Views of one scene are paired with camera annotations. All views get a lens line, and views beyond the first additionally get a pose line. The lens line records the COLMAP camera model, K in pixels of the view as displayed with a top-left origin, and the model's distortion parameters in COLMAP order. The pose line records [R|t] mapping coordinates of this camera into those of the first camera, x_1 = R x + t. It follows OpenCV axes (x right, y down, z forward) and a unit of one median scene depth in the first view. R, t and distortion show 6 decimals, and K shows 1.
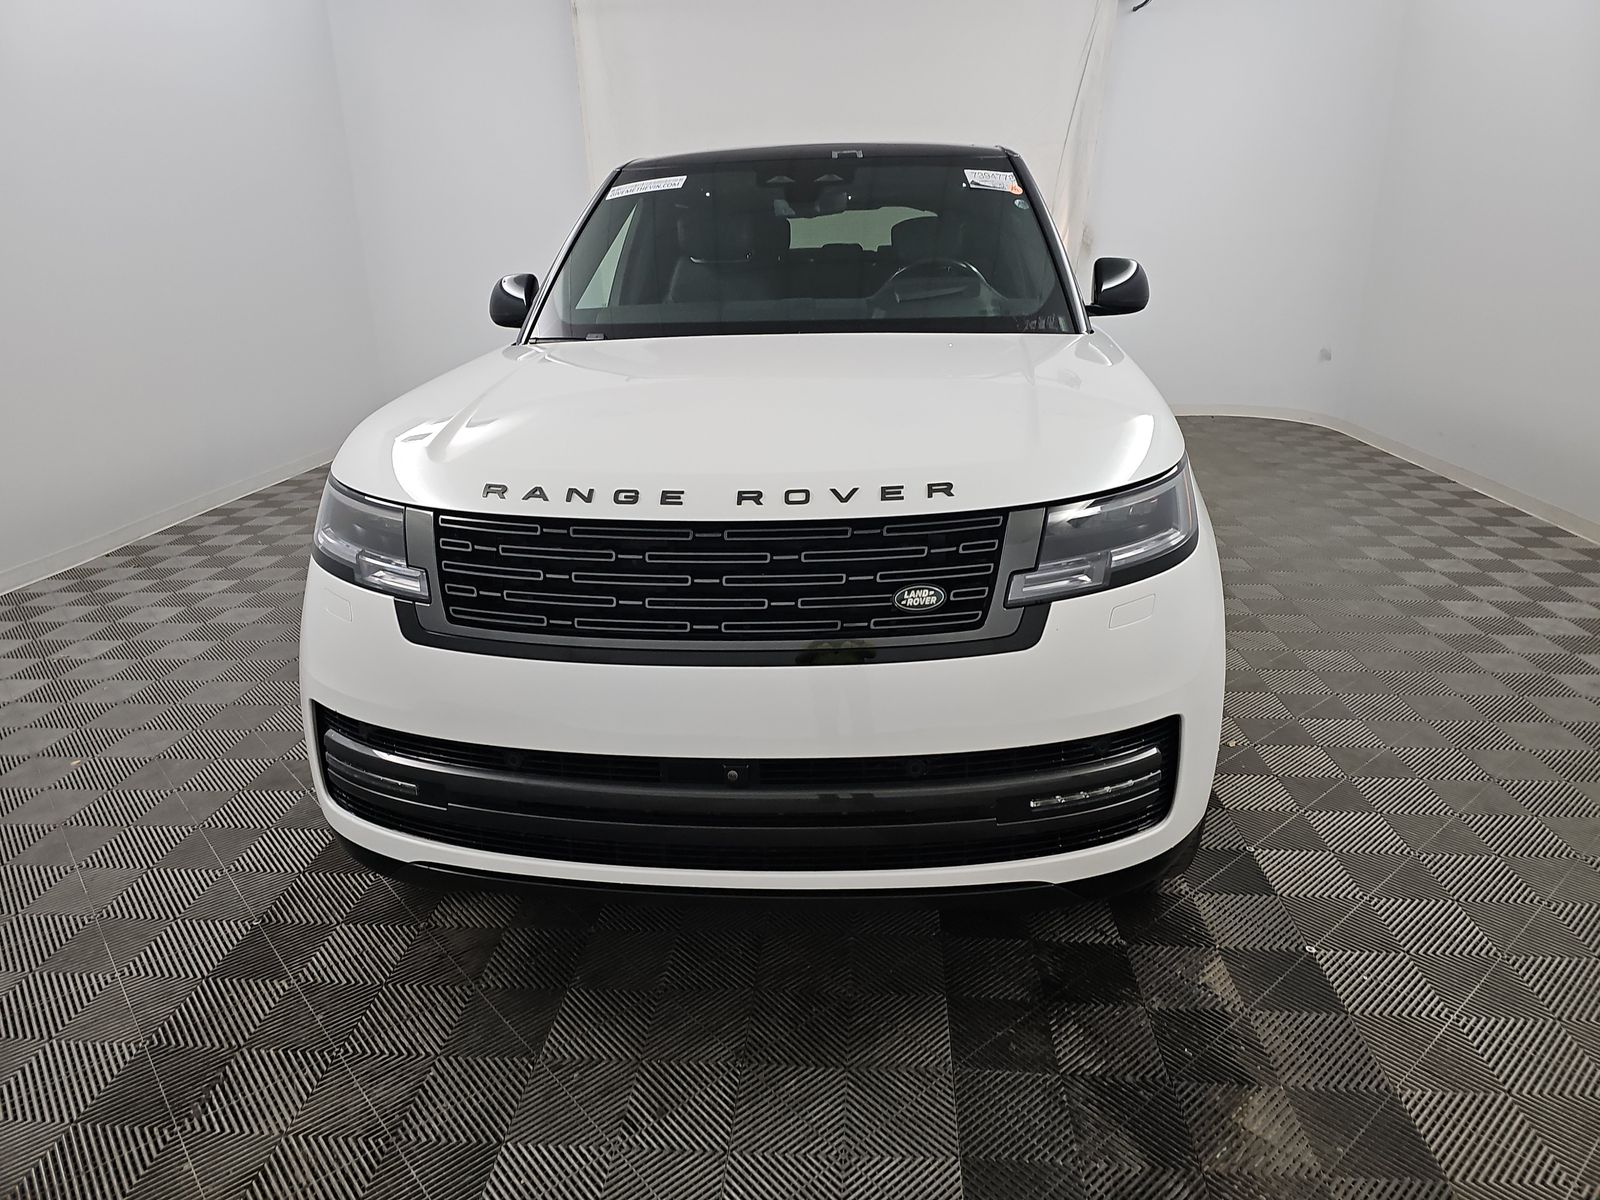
lens RADIAL K [[1049.4, 0, 800.0], [0, 1049.4, 600.0], [0, 0, 1]] dist [0.003574, 0.000610]
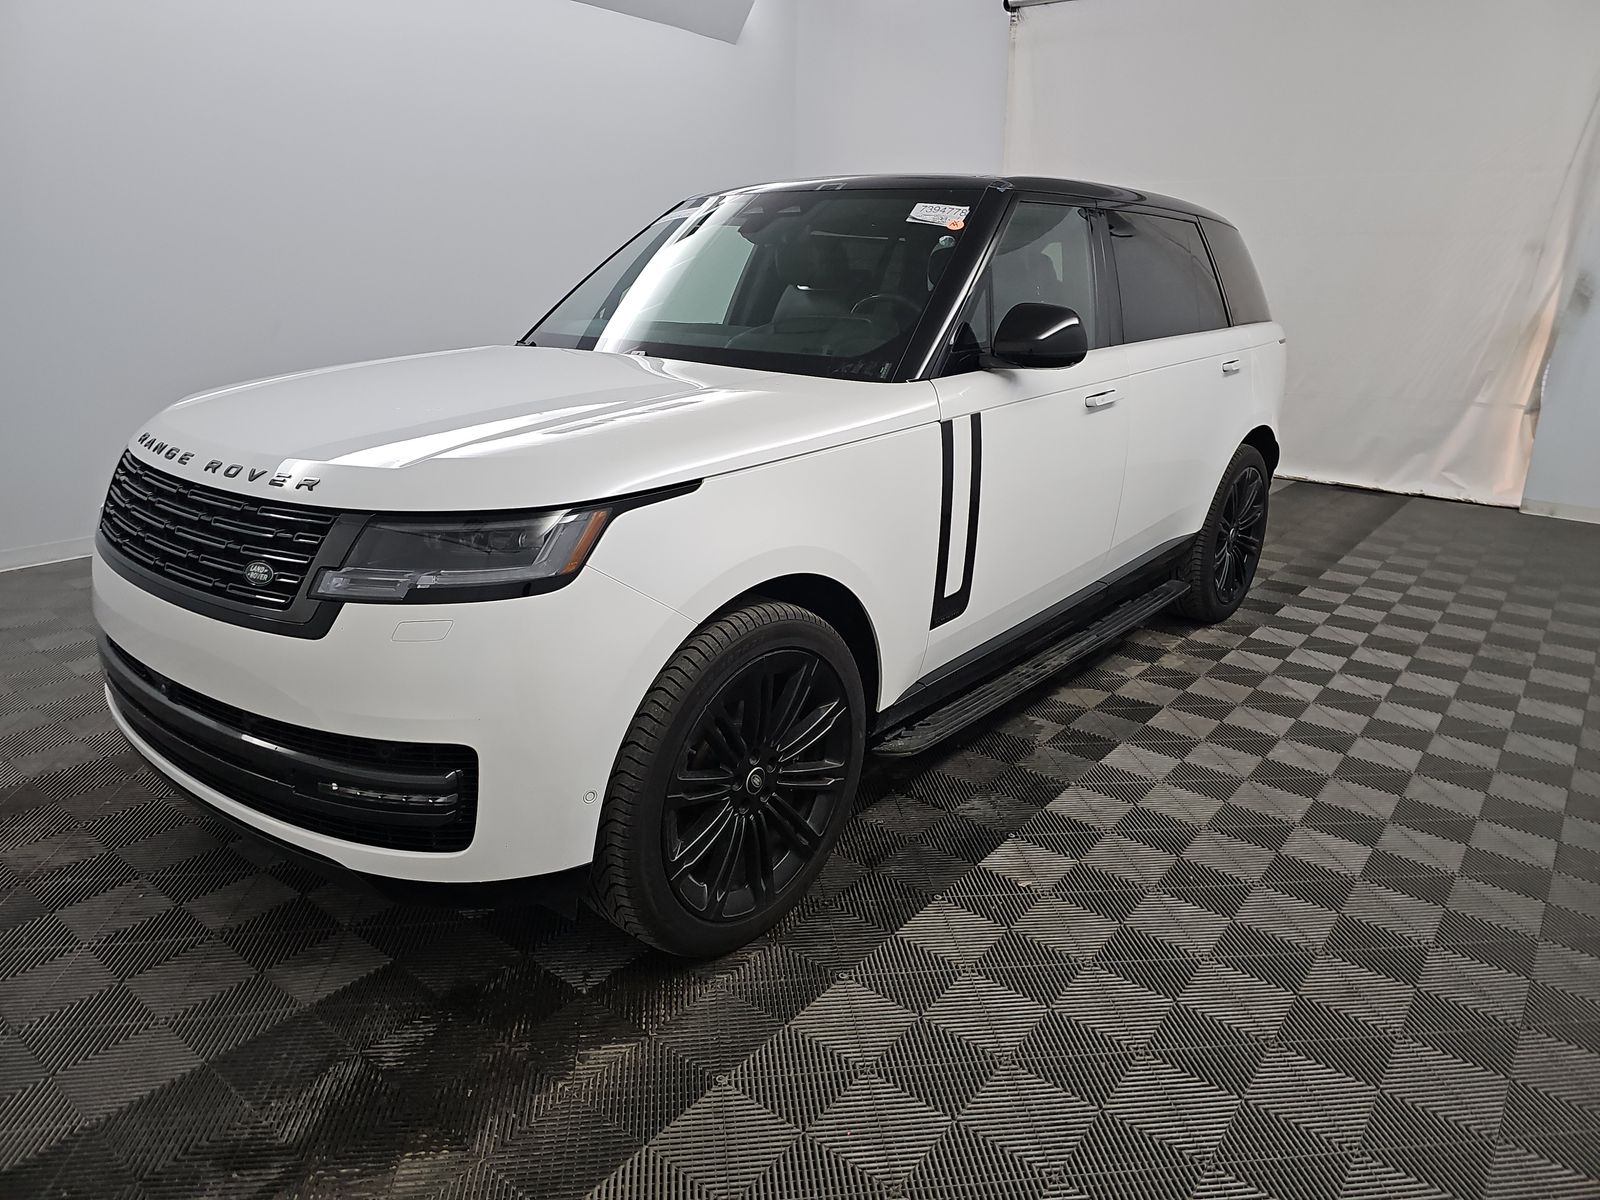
lens RADIAL K [[1049.4, 0, 800.0], [0, 1049.4, 600.0], [0, 0, 1]] dist [0.003574, 0.000610]
pose [[0.821990, 0.204742, -0.531425, 1.202322], [-0.218217, 0.975154, 0.038167, -0.144037], [0.526035, 0.084593, 0.846245, 0.344467]]
